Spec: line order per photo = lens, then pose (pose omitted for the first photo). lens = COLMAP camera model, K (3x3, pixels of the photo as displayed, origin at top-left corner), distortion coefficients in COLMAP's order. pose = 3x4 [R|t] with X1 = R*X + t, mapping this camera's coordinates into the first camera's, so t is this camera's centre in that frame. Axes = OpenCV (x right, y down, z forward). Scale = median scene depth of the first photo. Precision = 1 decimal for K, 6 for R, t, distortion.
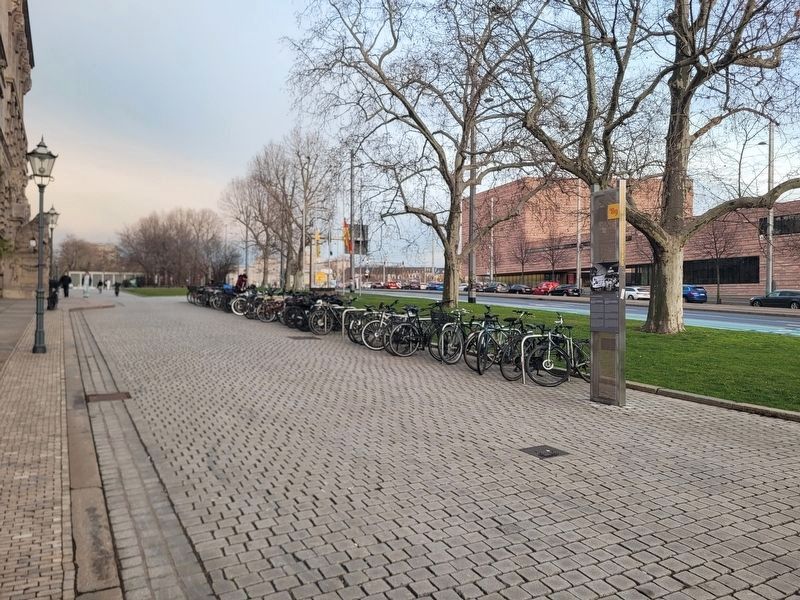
lens RADIAL K [[642.9, 0, 400.0], [0, 642.9, 300.0], [0, 0, 1]] dist [0.039251, -0.003330]
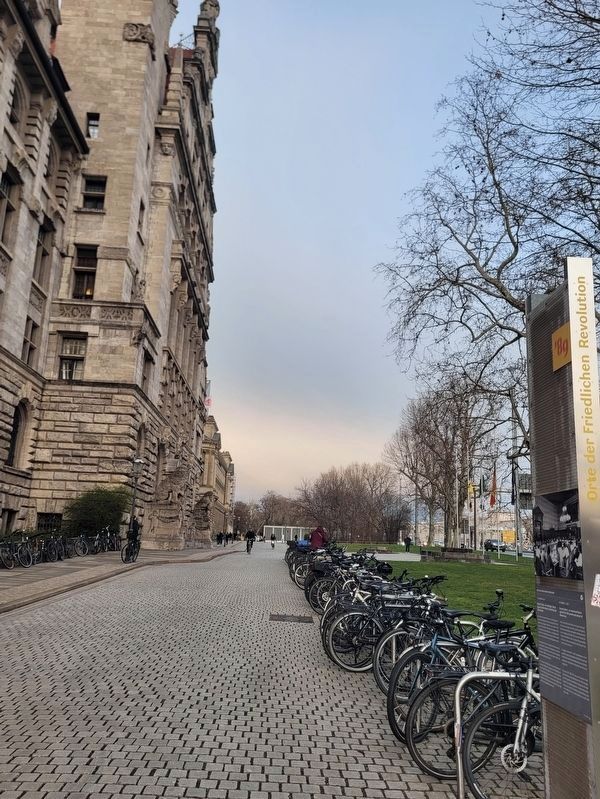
lens RADIAL K [[642.1, 0, 304.2], [0, 642.1, 413.7], [0, 0, 1]] dist [0.039251, -0.003330]
pose [[0.887920, -0.062911, -0.455675, 0.113356], [-0.039125, 0.976685, -0.211080, -0.006621], [0.458331, 0.205251, 0.864757, 0.197843]]
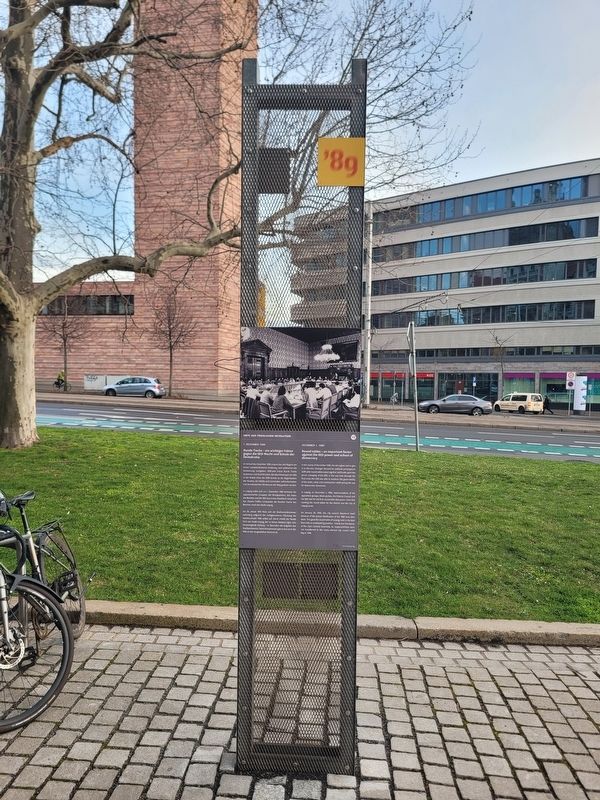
lens RADIAL K [[642.9, 0, 304.2], [0, 642.9, 414.3], [0, 0, 1]] dist [0.039251, -0.003330]
pose [[0.555490, -0.041595, 0.830482, 0.018642], [-0.002831, 0.998648, 0.051911, -0.010353], [-0.831518, -0.031187, 0.554621, 0.260821]]
